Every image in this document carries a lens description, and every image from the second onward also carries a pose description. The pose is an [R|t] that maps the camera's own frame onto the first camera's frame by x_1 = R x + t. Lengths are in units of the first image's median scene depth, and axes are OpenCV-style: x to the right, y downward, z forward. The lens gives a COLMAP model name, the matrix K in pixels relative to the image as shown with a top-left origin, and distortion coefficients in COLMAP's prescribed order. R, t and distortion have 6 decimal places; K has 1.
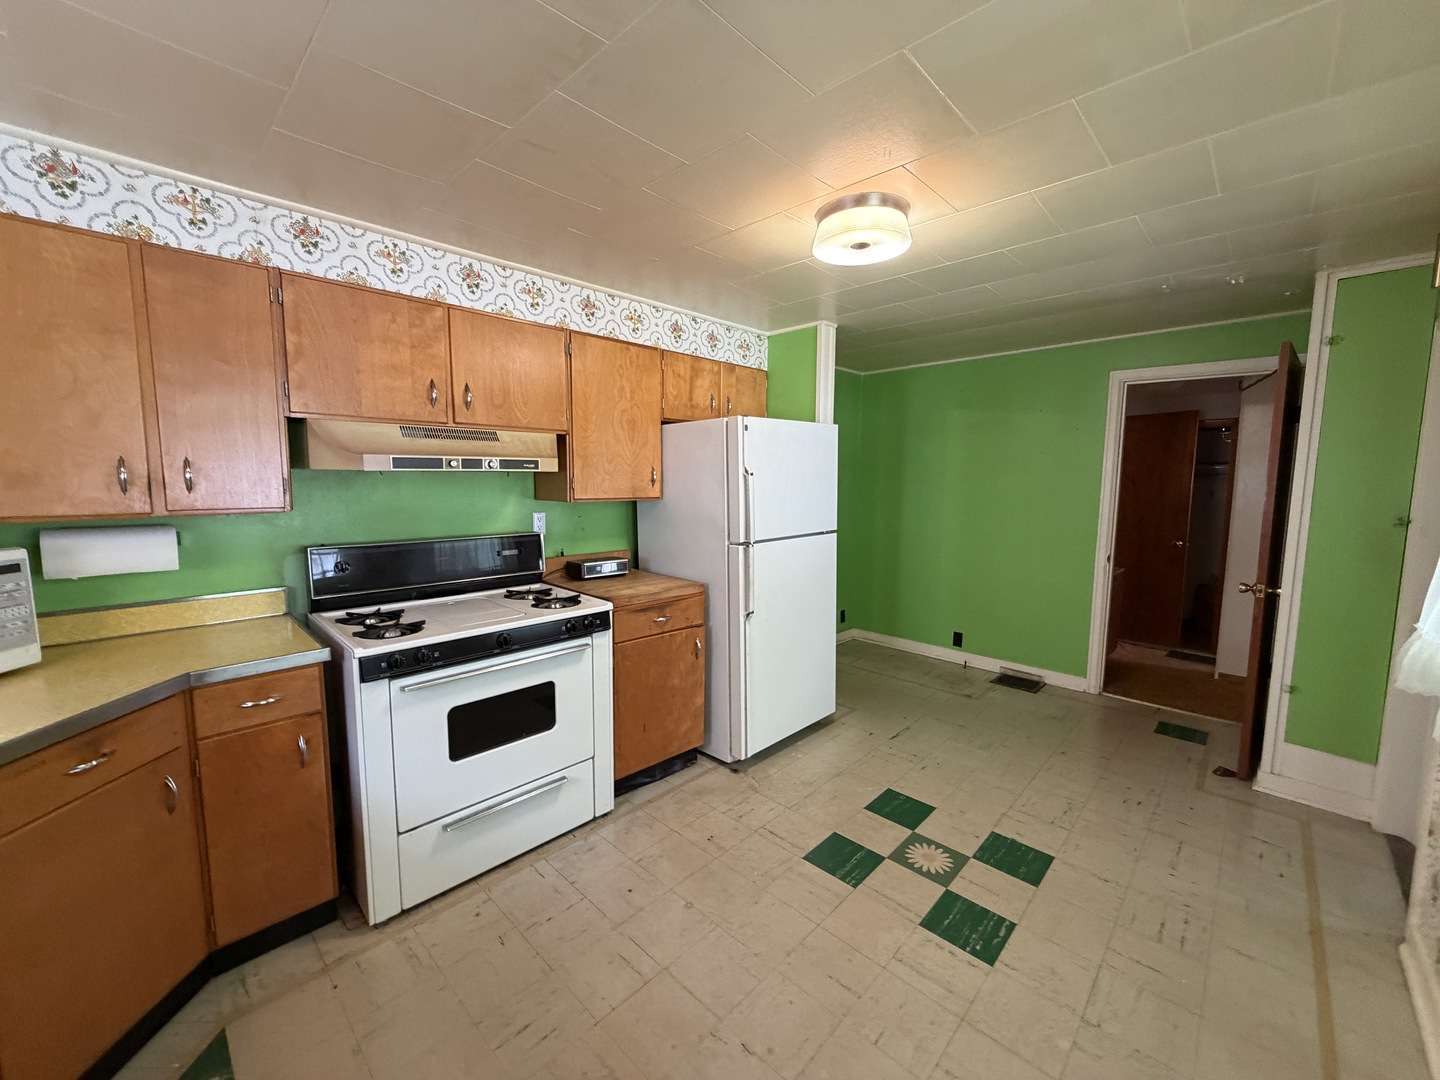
lens RADIAL K [[574.7, 0, 709.8], [0, 574.7, 533.1], [0, 0, 1]] dist [-0.001631, 0.000937]
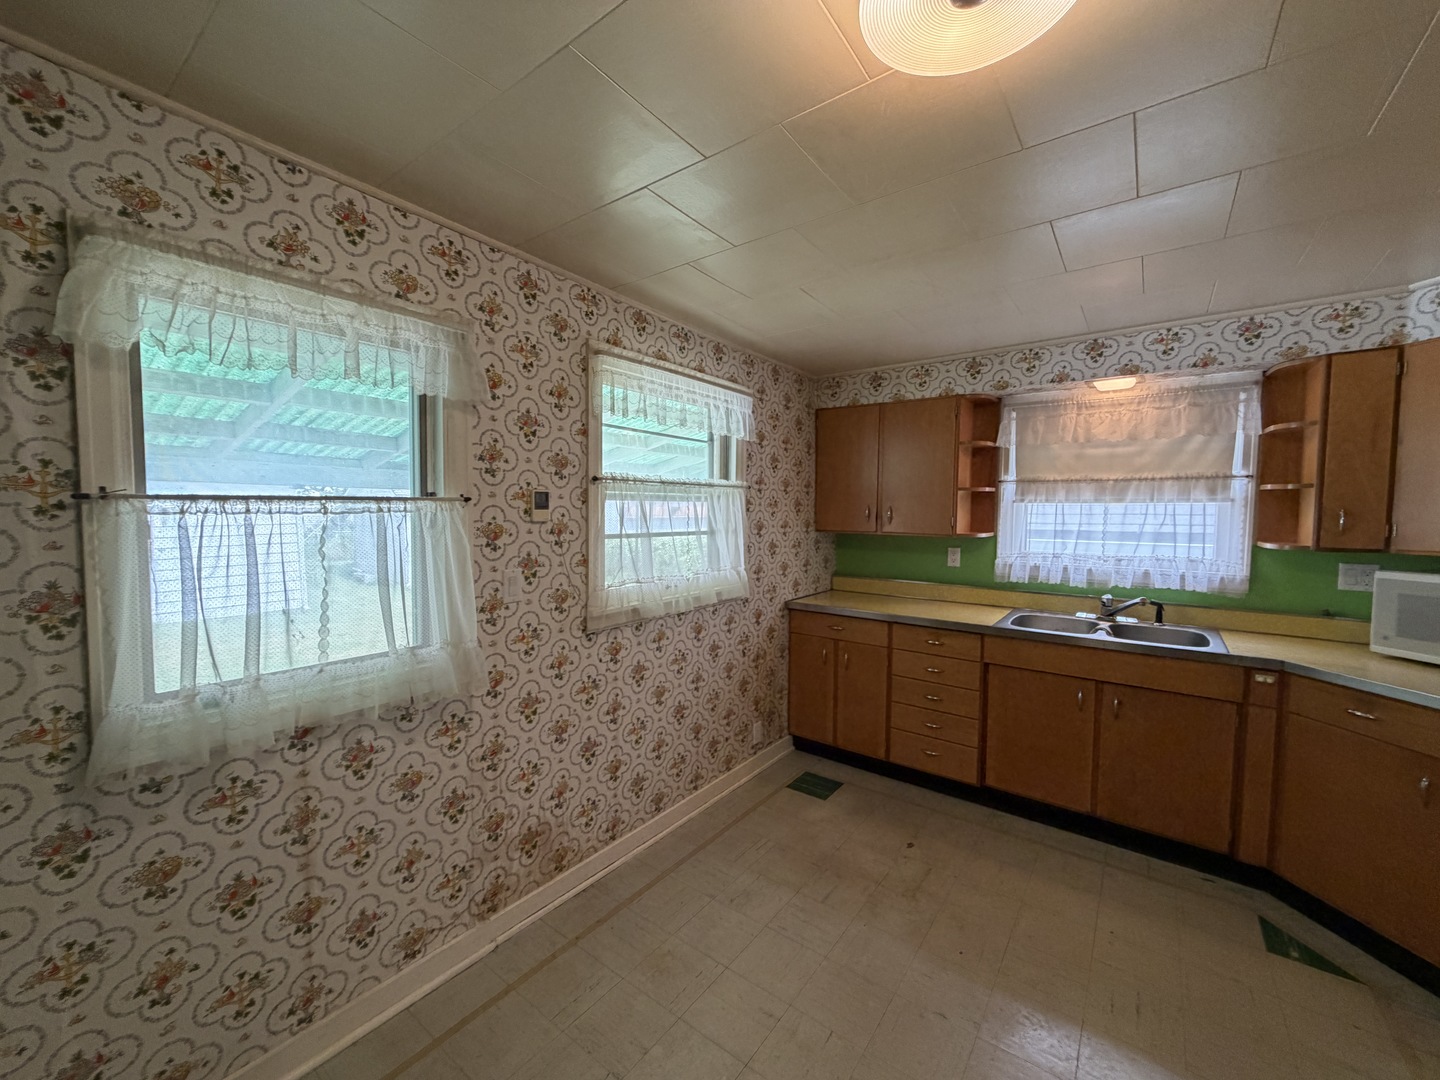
lens RADIAL K [[574.7, 0, 711.7], [0, 574.7, 539.4], [0, 0, 1]] dist [-0.001631, 0.000937]
pose [[-0.992918, -0.015336, -0.117807, 0.411643], [-0.033381, 0.987699, 0.152763, -0.112616], [0.114015, 0.155614, -0.981216, 1.190266]]
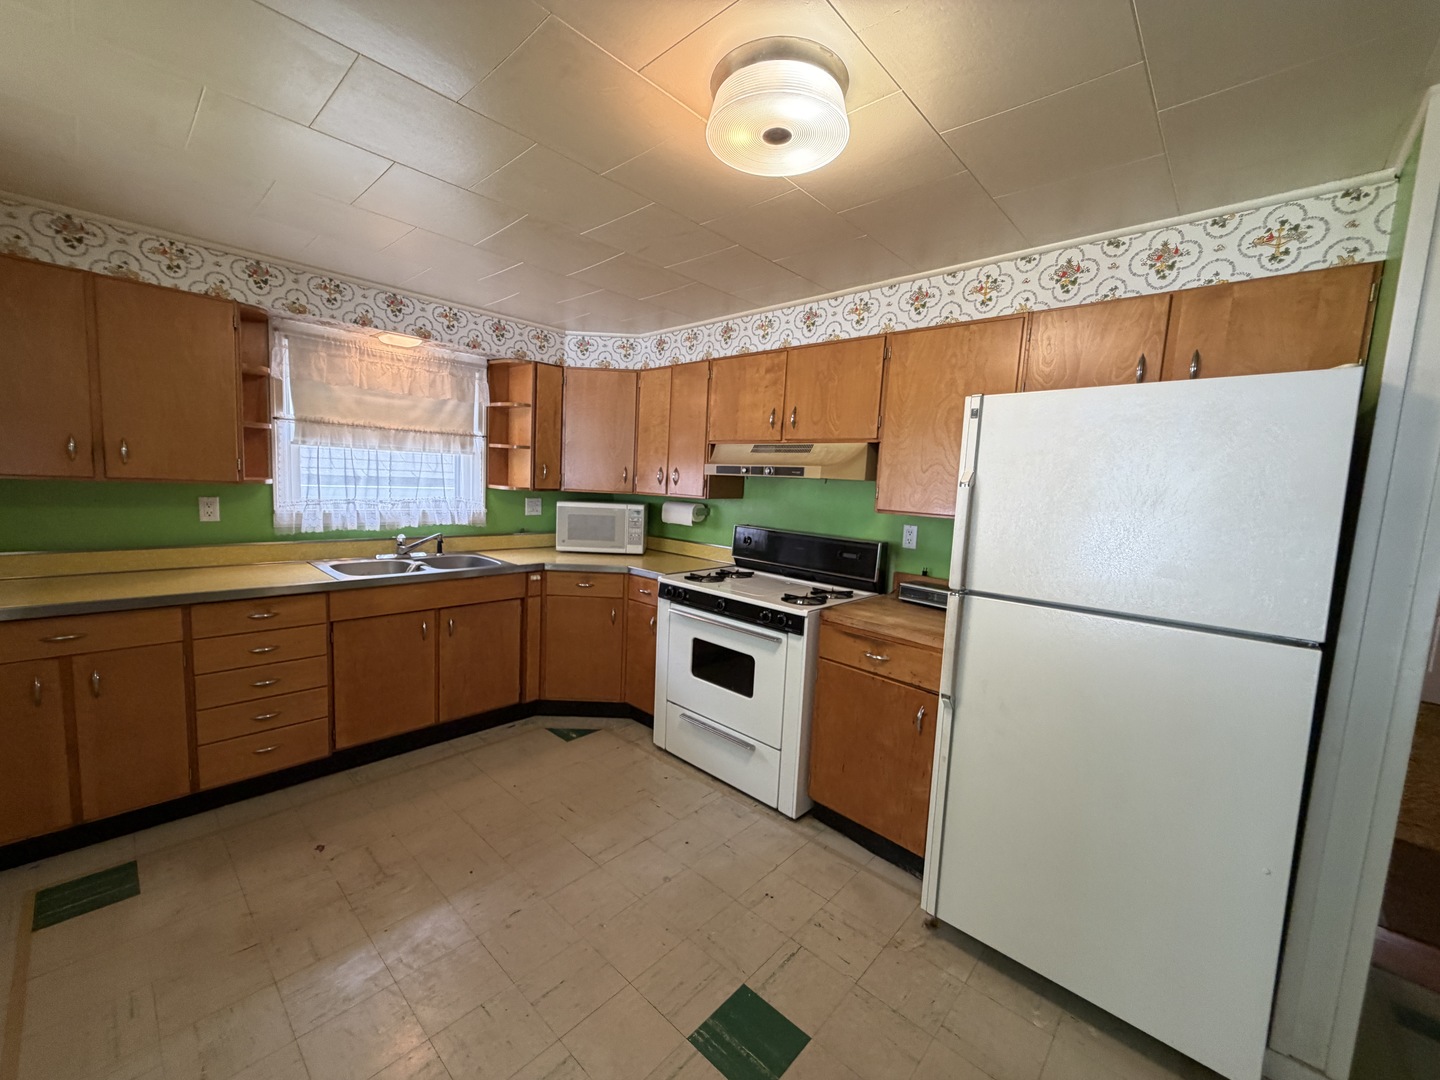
lens RADIAL K [[574.7, 0, 723.1], [0, 574.7, 540.1], [0, 0, 1]] dist [-0.001631, 0.000937]
pose [[0.033338, 0.095827, -0.994840, 0.792643], [-0.152762, 0.984185, 0.089682, -0.062491], [0.987701, 0.148984, 0.047450, 0.792718]]
